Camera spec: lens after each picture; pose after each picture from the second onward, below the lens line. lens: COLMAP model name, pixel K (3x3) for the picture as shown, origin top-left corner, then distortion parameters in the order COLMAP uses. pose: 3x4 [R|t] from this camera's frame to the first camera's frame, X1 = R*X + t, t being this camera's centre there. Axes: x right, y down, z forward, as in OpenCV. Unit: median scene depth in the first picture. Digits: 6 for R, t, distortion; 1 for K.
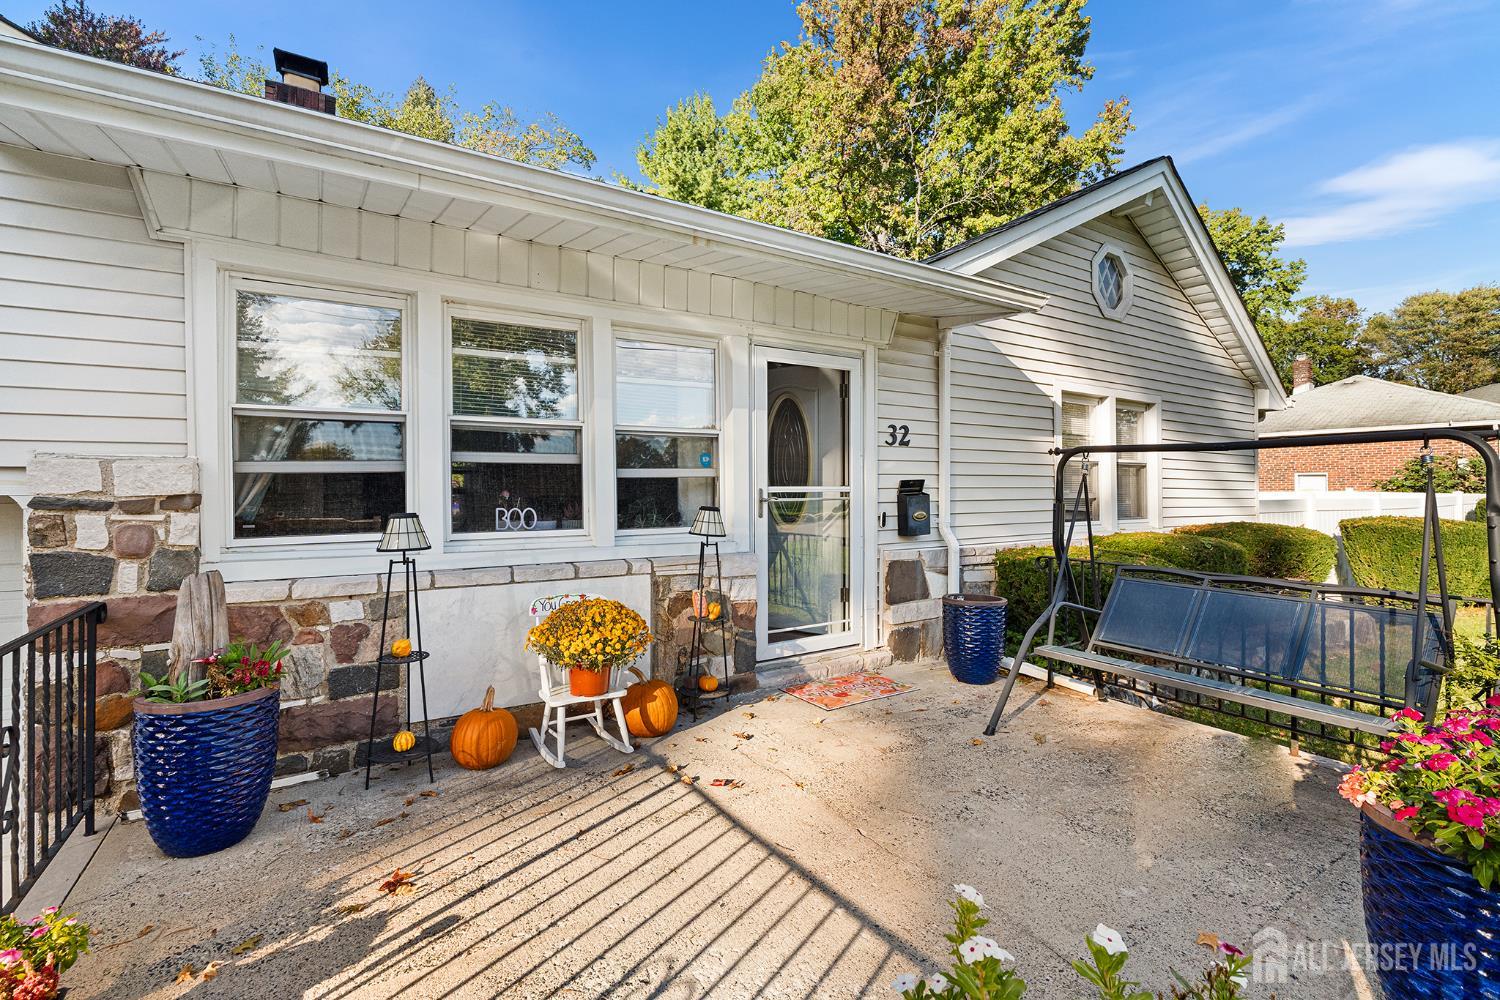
lens RADIAL K [[677.8, 0, 748.0], [0, 677.8, 489.3], [0, 0, 1]] dist [-0.004491, -0.000991]
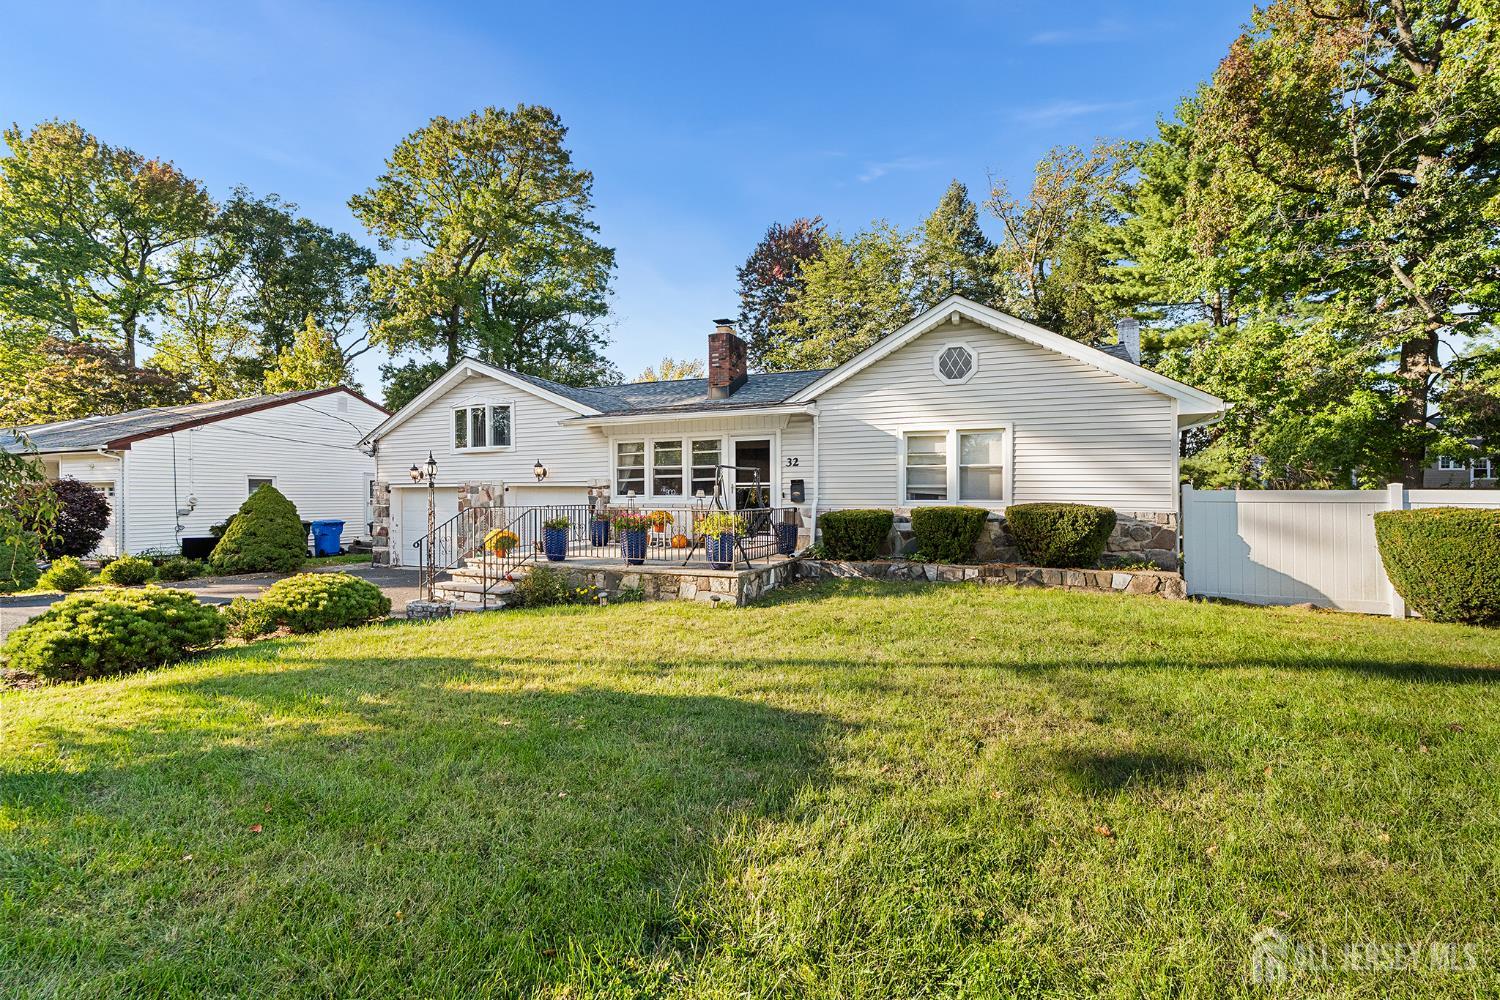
lens RADIAL K [[677.8, 0, 730.6], [0, 677.8, 497.7], [0, 0, 1]] dist [-0.004491, -0.000991]
pose [[0.537696, 0.004171, -0.843128, 0.616719], [0.000266, 0.999987, 0.005116, 0.011082], [0.843139, -0.002975, 0.537688, -0.151972]]
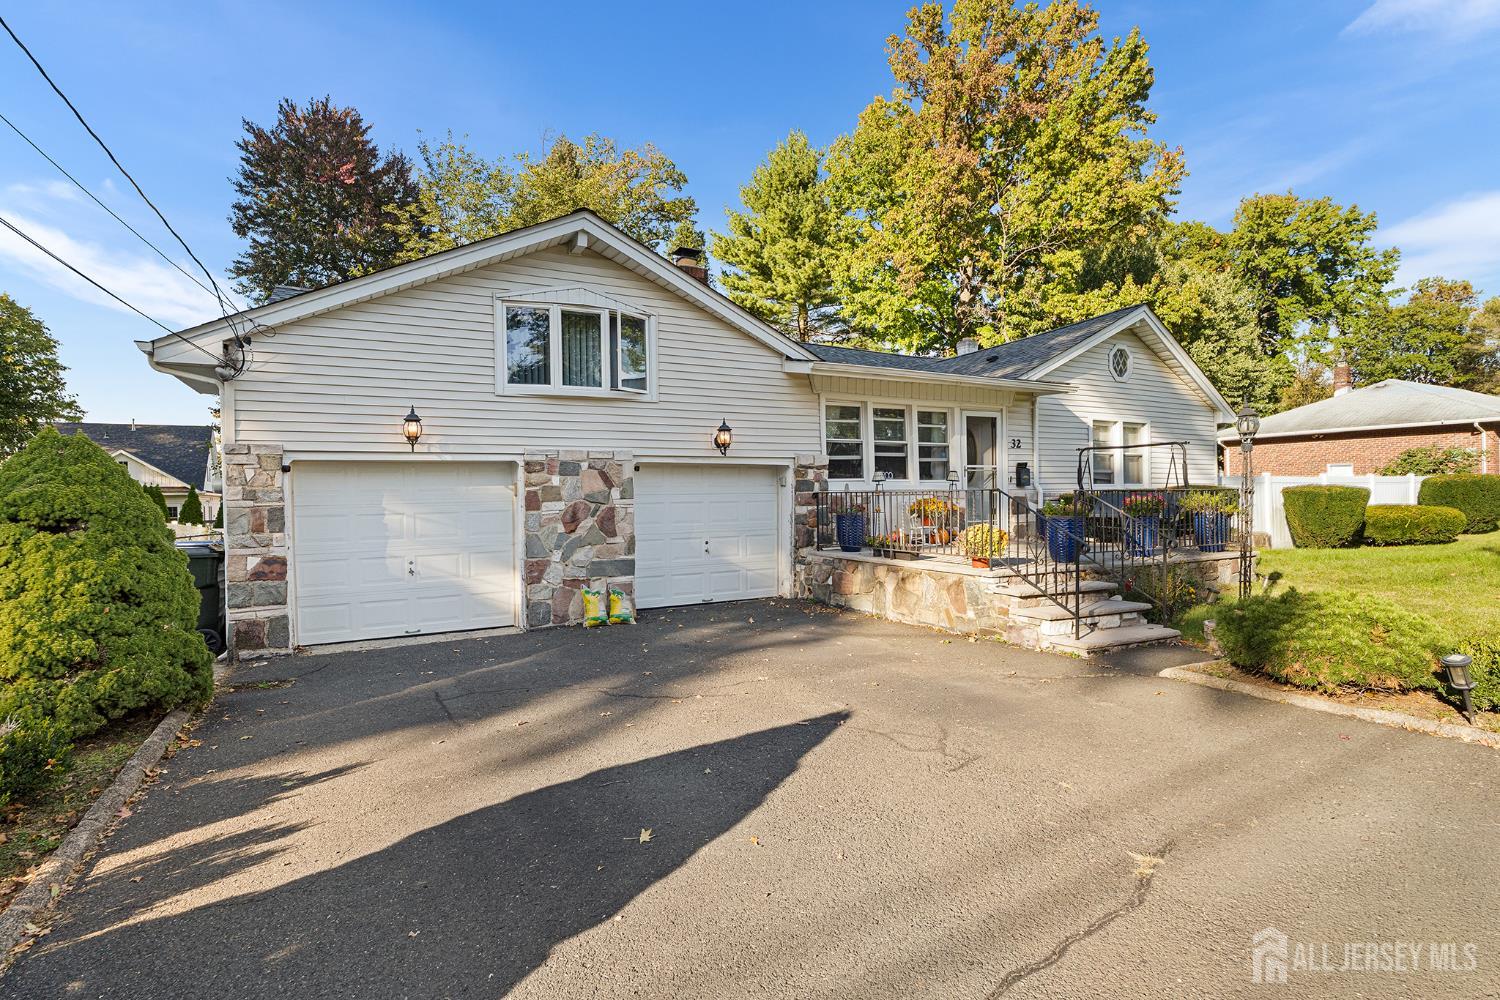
lens RADIAL K [[762.4, 0, 740.4], [0, 762.4, 500.1], [0, 0, 1]] dist [-0.006962, 0.000521]
pose [[0.997535, -0.010664, -0.069352, -0.150649], [0.010953, 0.999933, 0.003775, 0.026379], [0.069307, -0.004525, 0.997585, -0.464838]]
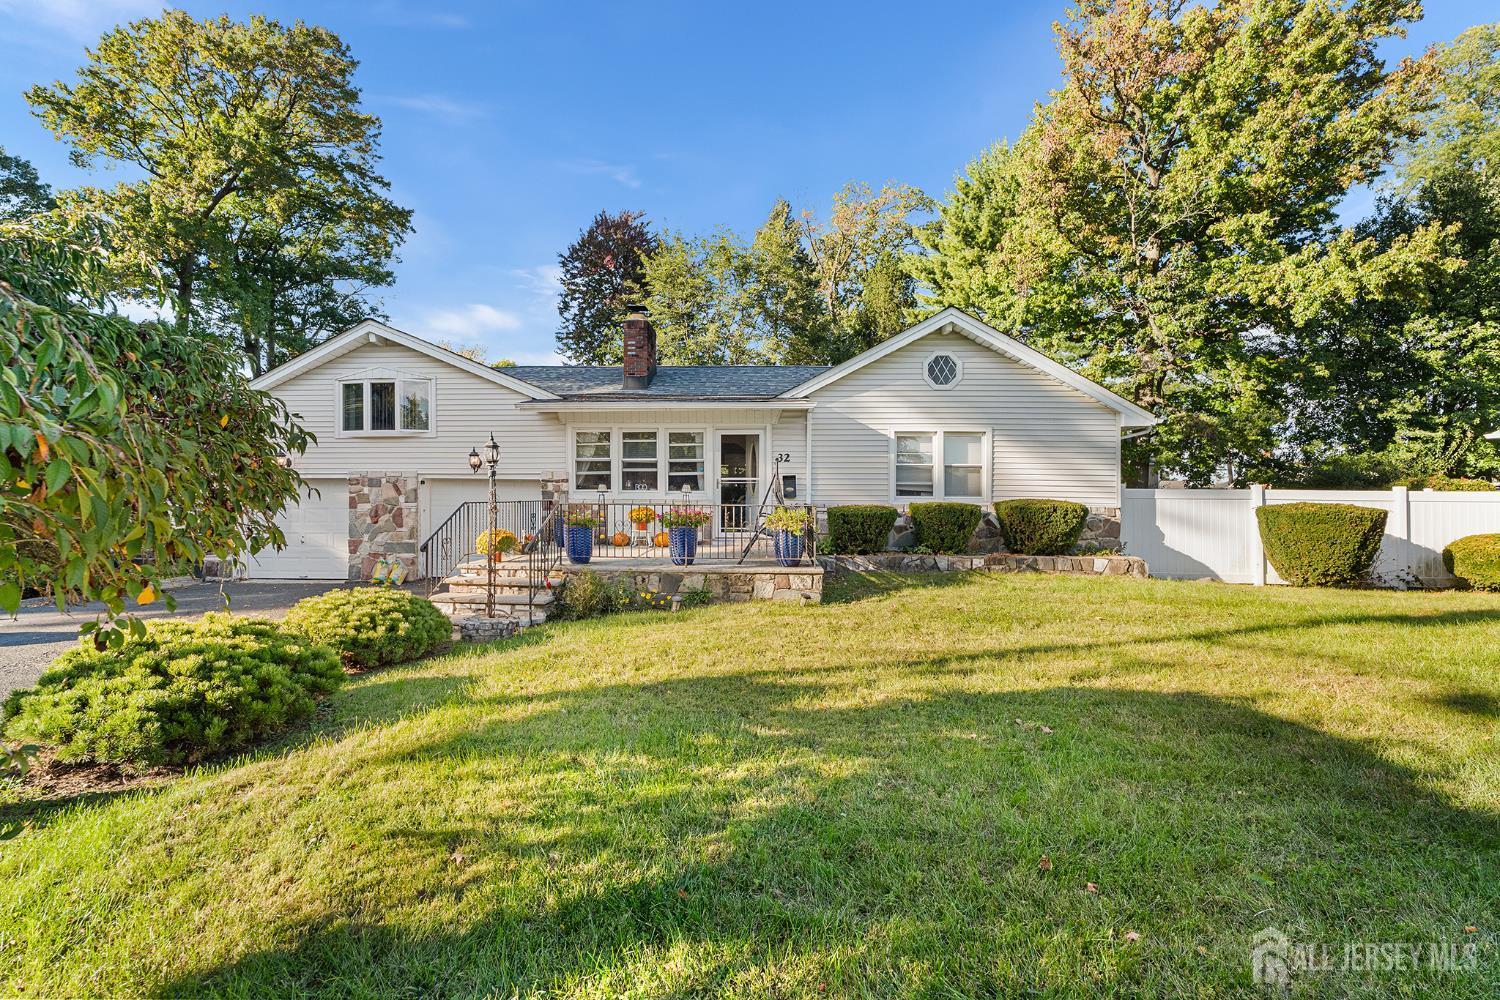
lens RADIAL K [[677.8, 0, 736.0], [0, 677.8, 499.0], [0, 0, 1]] dist [-0.004491, -0.000991]
pose [[0.805640, 0.009537, -0.592328, 0.435094], [-0.005989, 0.999950, 0.007955, 0.015156], [0.592375, -0.002861, 0.805657, -0.312392]]
